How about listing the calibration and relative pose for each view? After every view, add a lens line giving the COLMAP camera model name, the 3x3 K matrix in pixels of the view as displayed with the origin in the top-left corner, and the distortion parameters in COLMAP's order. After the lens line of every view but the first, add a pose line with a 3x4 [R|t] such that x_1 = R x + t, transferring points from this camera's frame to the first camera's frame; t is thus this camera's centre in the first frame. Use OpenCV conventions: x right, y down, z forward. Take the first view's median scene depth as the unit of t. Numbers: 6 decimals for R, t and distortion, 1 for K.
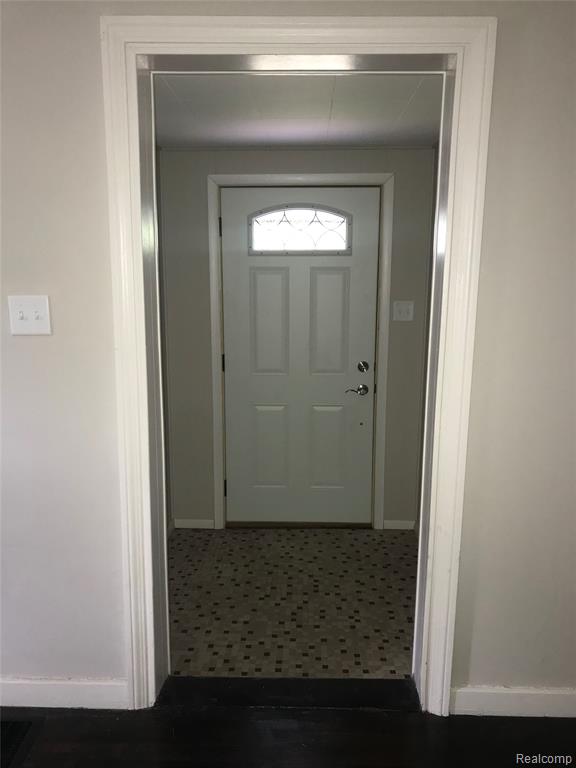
lens RADIAL K [[620.7, 0, 288.0], [0, 620.7, 384.0], [0, 0, 1]] dist [0.002226, 0.005804]
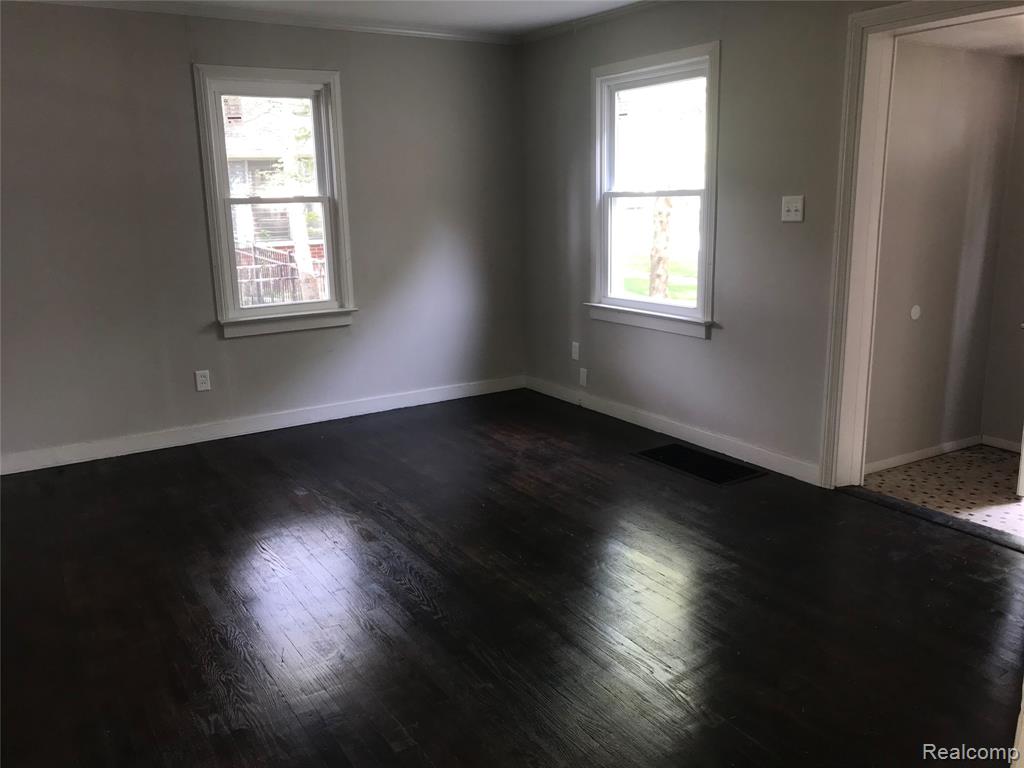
lens RADIAL K [[827.6, 0, 512.0], [0, 827.6, 384.0], [0, 0, 1]] dist [0.002226, 0.005804]
pose [[0.552483, 0.167824, -0.816455, 0.884080], [-0.130717, 0.984846, 0.113982, 0.162894], [0.823211, 0.043752, 0.566048, -0.692074]]
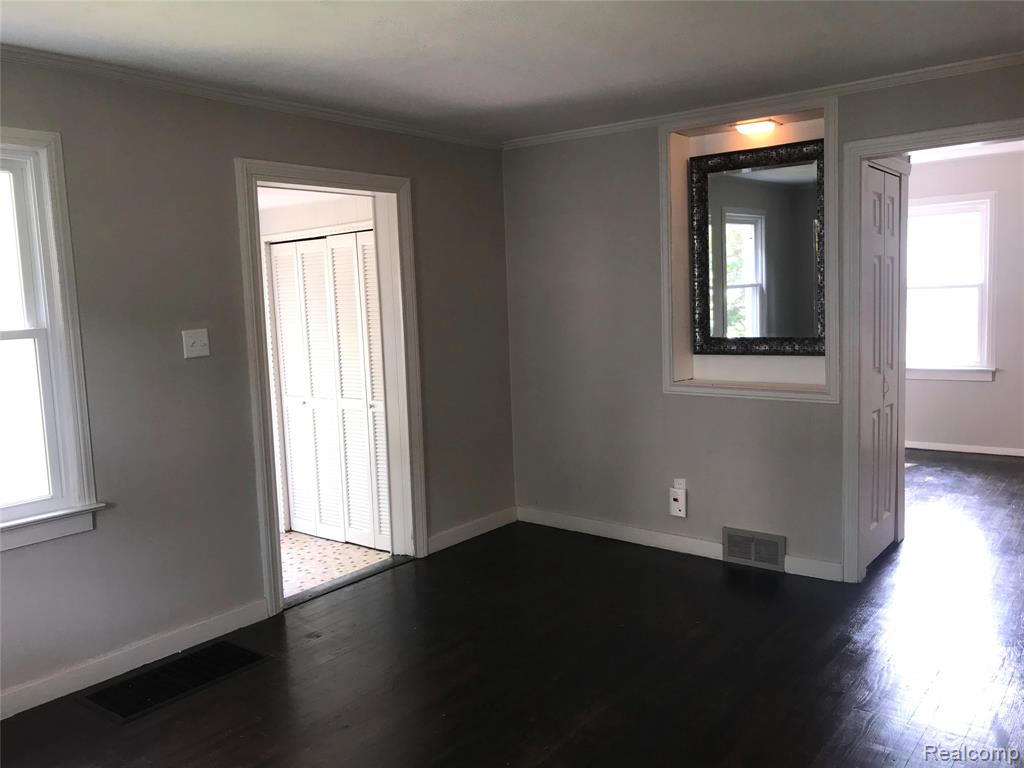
lens RADIAL K [[827.6, 0, 512.0], [0, 827.6, 384.0], [0, 0, 1]] dist [0.002226, 0.005804]
pose [[0.604008, -0.117626, 0.788251, -1.345152], [0.191432, 0.981506, -0.000223, 0.109590], [-0.773646, 0.151031, 0.615354, -0.663250]]
